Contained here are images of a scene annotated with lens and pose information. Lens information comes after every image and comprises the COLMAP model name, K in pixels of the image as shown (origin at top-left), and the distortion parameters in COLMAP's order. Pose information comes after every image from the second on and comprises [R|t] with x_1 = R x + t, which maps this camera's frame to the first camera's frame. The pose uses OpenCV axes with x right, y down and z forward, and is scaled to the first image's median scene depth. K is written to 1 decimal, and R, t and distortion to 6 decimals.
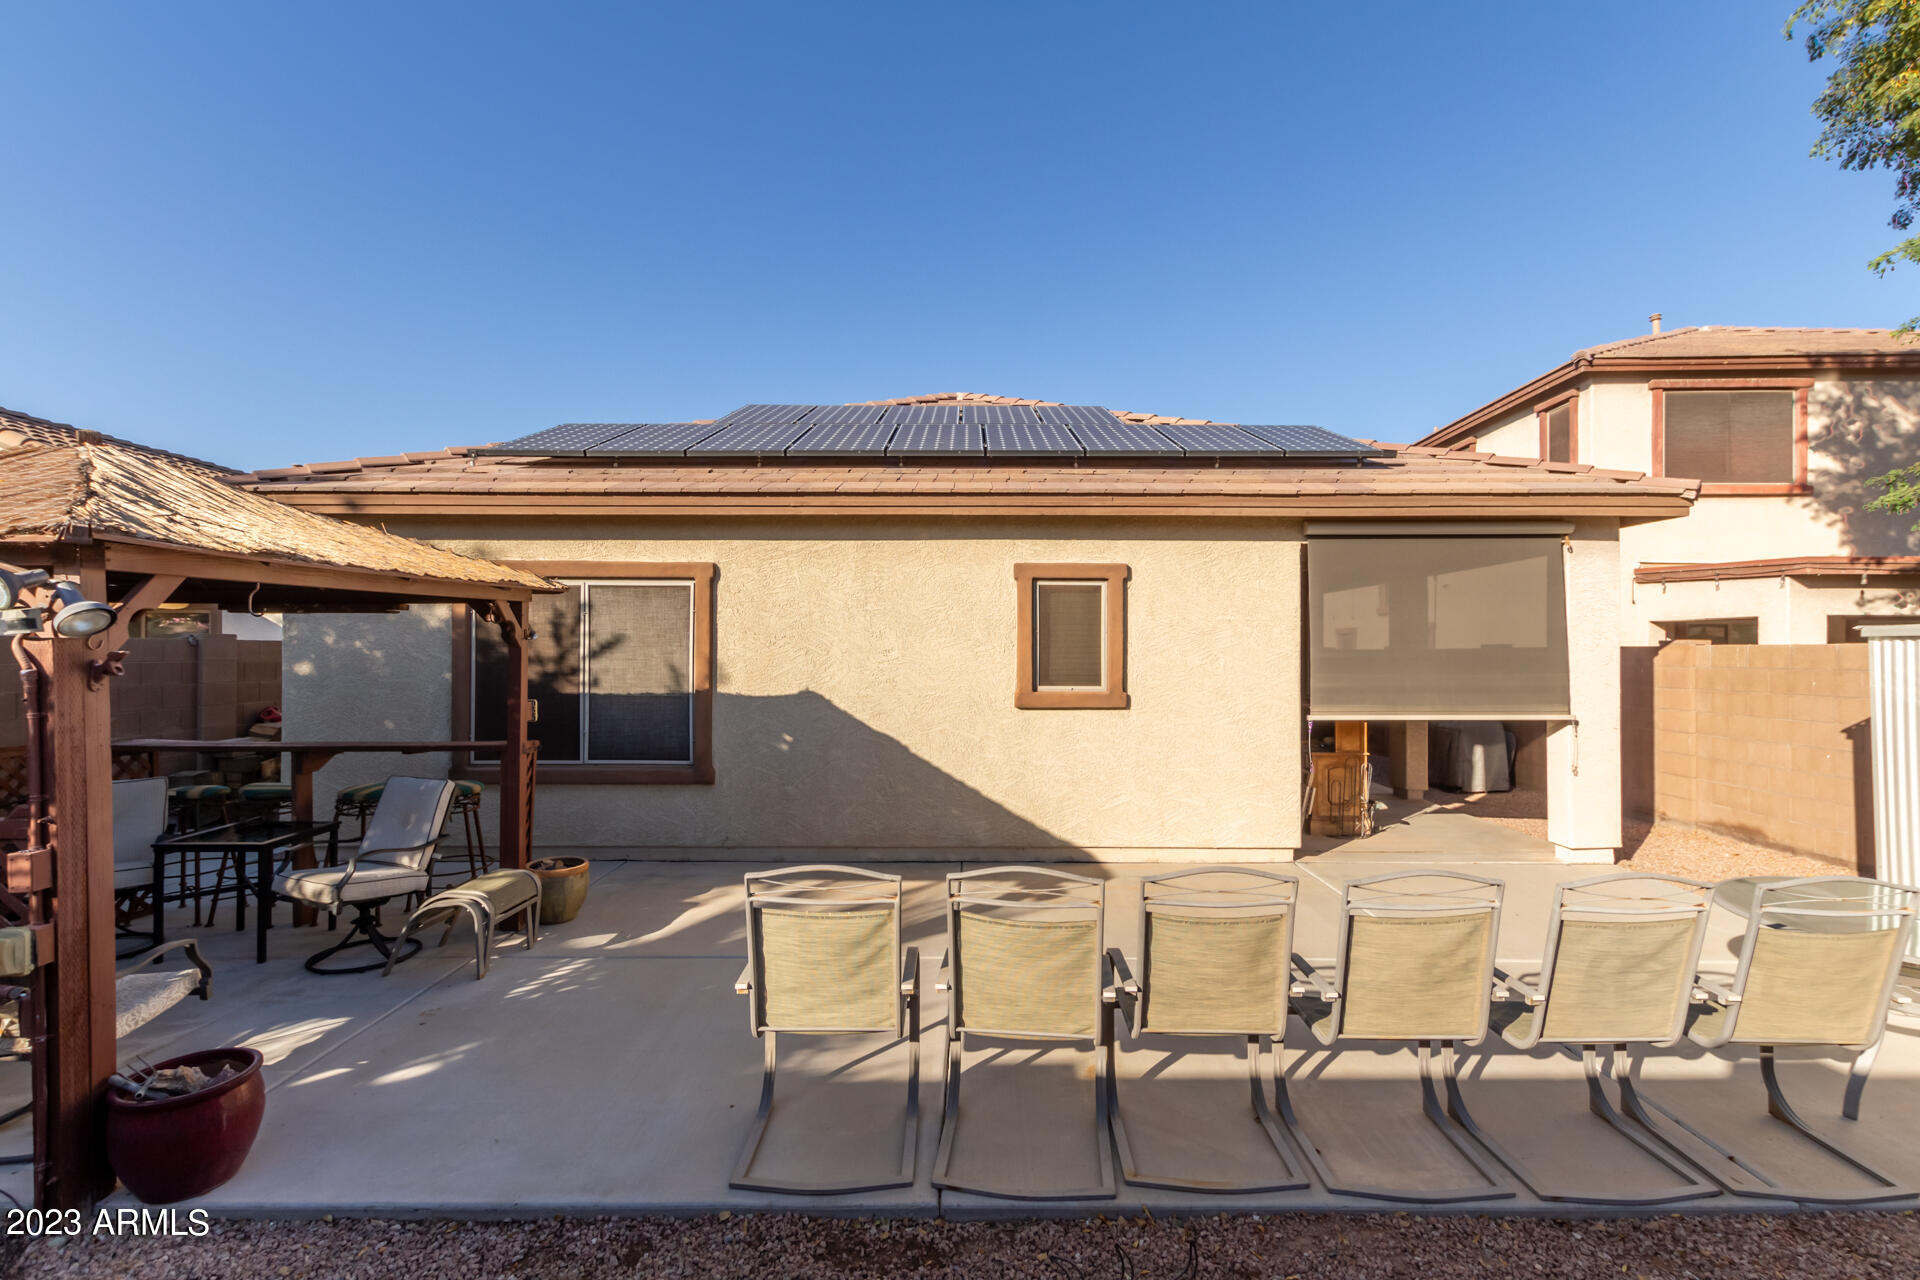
lens RADIAL K [[879.7, 0, 960.0], [0, 879.7, 640.0], [0, 0, 1]] dist [-0.001557, 0.000589]
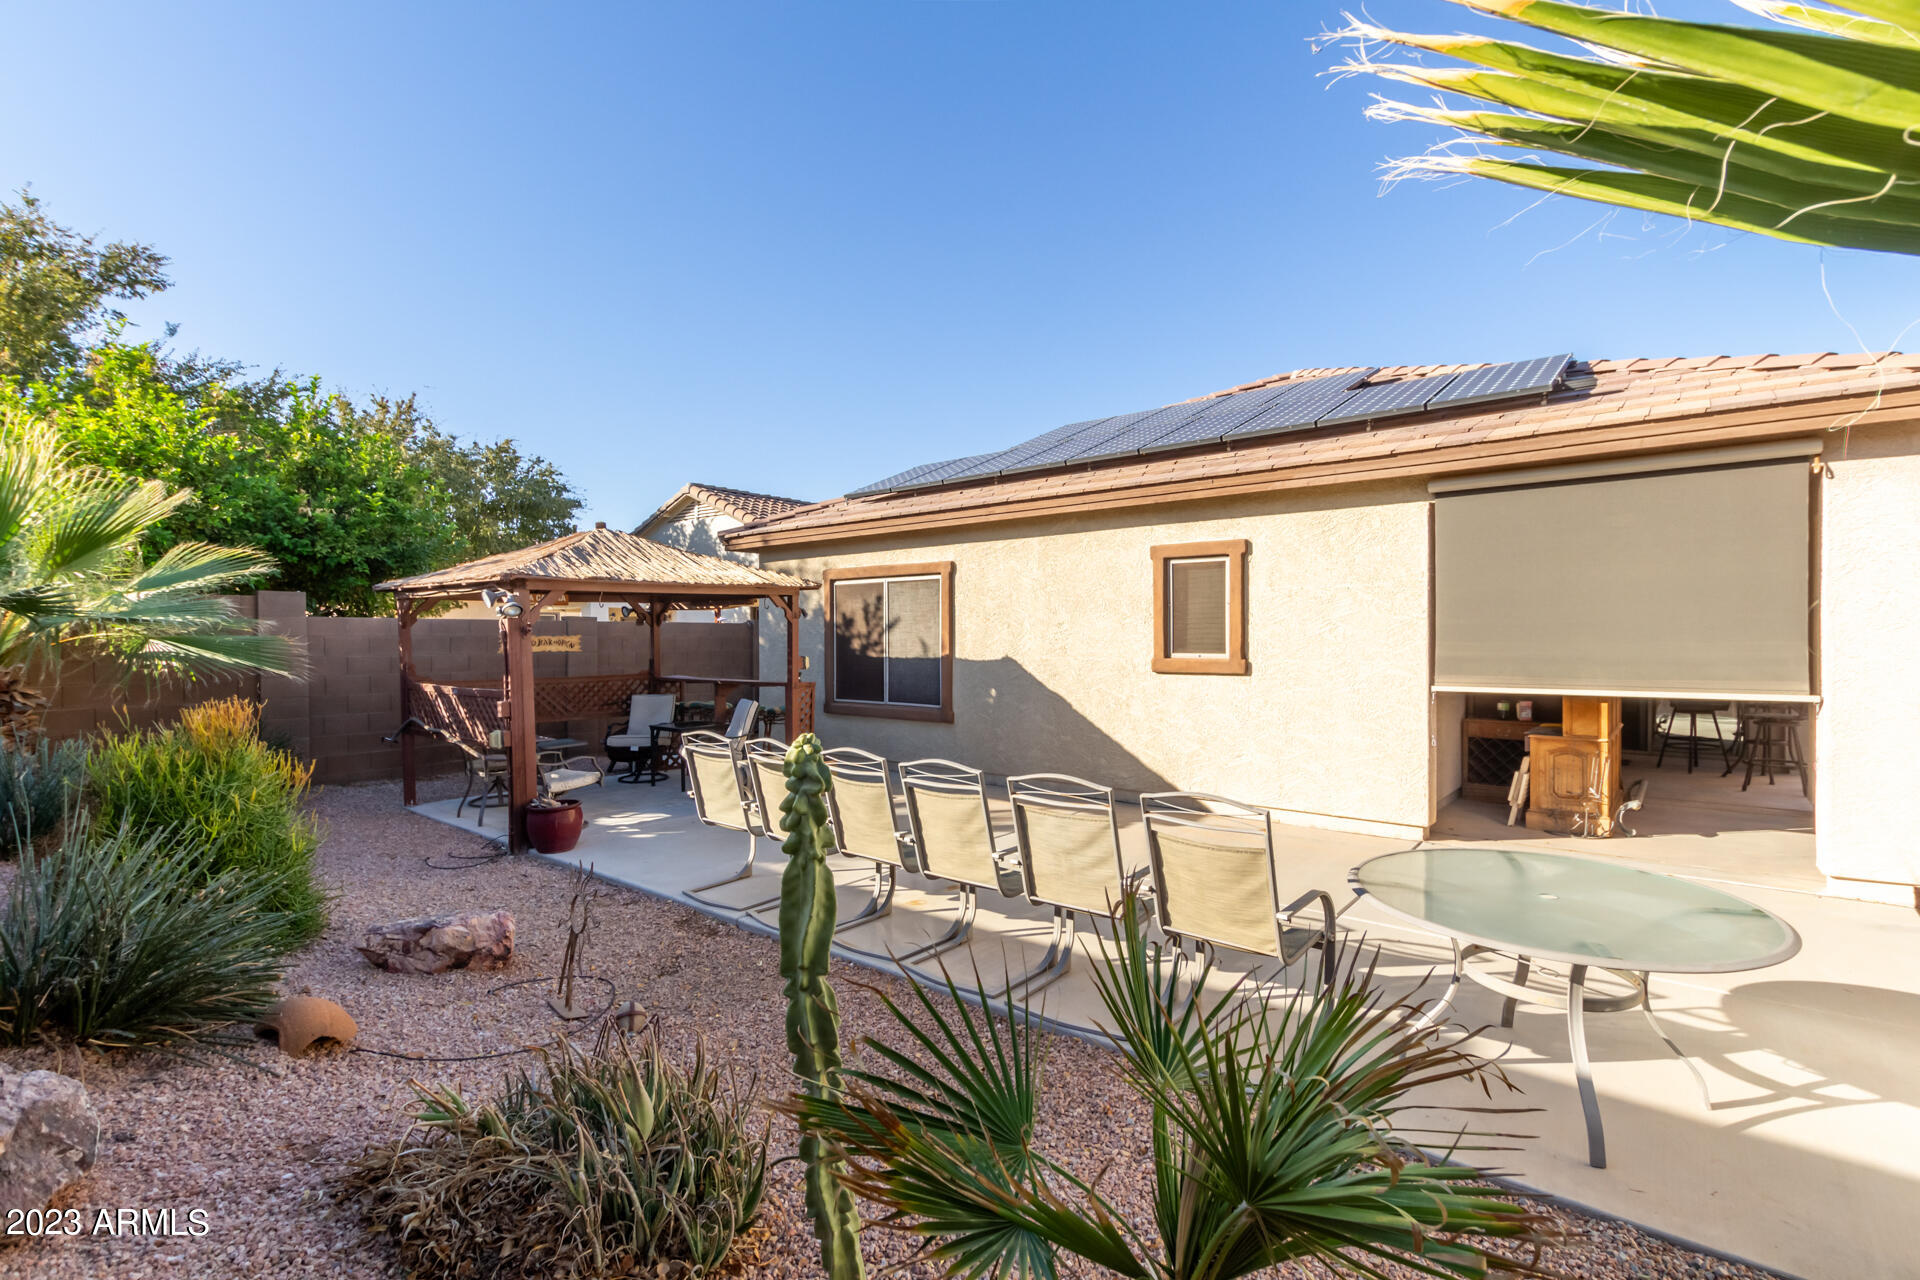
lens RADIAL K [[879.7, 0, 960.0], [0, 879.7, 640.0], [0, 0, 1]] dist [-0.001557, 0.000589]
pose [[0.768730, -0.003097, -0.639566, 0.602329], [0.012576, 0.999868, 0.010274, 0.020300], [0.639450, -0.015941, 0.768668, -0.040895]]
